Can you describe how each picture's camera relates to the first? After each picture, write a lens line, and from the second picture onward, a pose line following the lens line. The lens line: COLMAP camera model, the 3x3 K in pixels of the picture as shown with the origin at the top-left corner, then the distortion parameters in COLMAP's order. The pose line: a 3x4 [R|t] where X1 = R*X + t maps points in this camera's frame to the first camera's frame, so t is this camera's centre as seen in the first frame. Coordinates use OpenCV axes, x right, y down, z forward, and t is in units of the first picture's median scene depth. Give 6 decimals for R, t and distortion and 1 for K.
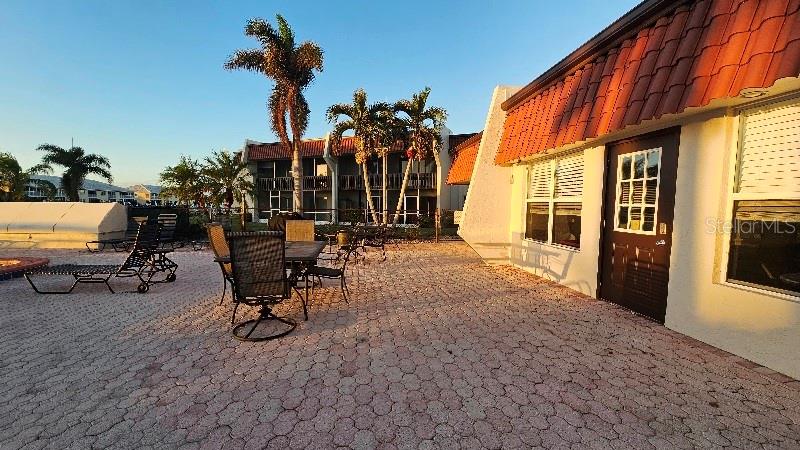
lens RADIAL K [[326.3, 0, 400.4], [0, 326.3, 230.5], [0, 0, 1]] dist [0.001654, -0.000887]
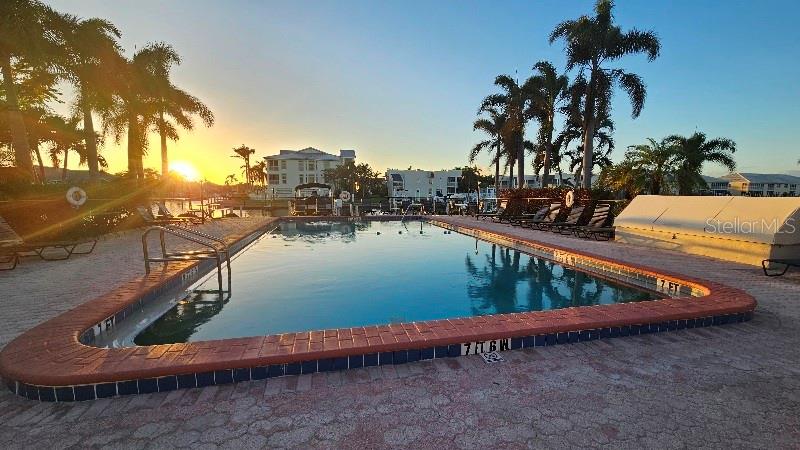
lens RADIAL K [[326.3, 0, 402.4], [0, 326.3, 228.0], [0, 0, 1]] dist [0.001654, -0.000887]
pose [[0.119443, 0.102382, -0.987548, -0.379270], [-0.082823, 0.992229, 0.092850, -0.023103], [0.989380, 0.070702, 0.126995, 0.191068]]
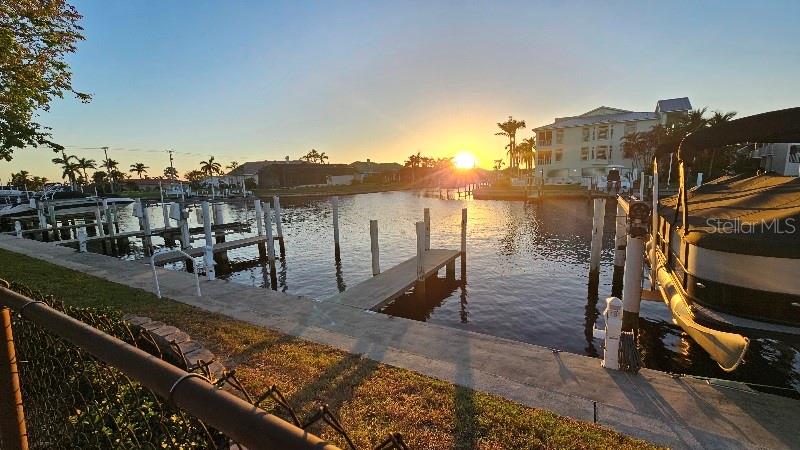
lens RADIAL K [[326.3, 0, 402.3], [0, 326.3, 229.3], [0, 0, 1]] dist [0.001654, -0.000887]
pose [[-0.607855, 0.132855, -0.782855, -2.273223], [-0.034368, 0.980578, 0.193095, 0.018102], [0.793304, 0.144279, -0.591484, -0.317258]]
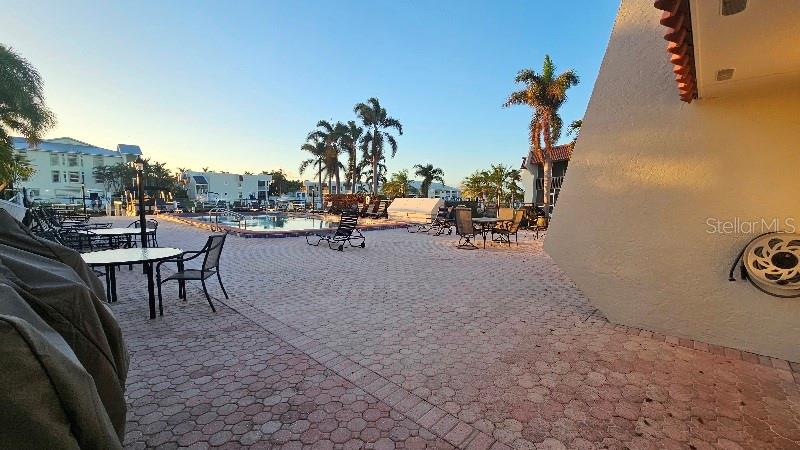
lens RADIAL K [[326.3, 0, 401.9], [0, 326.3, 231.6], [0, 0, 1]] dist [0.001654, -0.000887]
pose [[0.648951, 0.080160, -0.756595, 0.400533], [-0.069954, 0.996508, 0.045578, 0.032255], [0.757607, 0.023349, 0.652293, -0.358540]]
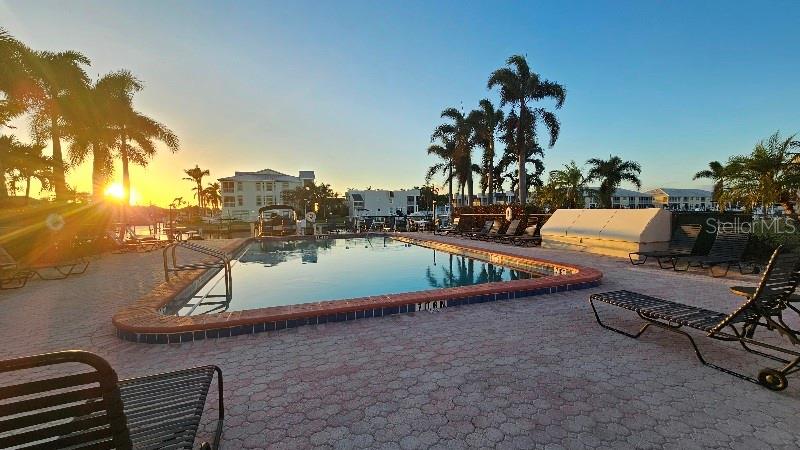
lens RADIAL K [[326.3, 0, 404.7], [0, 326.3, 229.9], [0, 0, 1]] dist [0.001654, -0.000887]
pose [[0.245278, 0.044921, -0.968412, -0.218585], [-0.058494, 0.997792, 0.031468, -0.017543], [0.967687, 0.048928, 0.247364, 0.154166]]
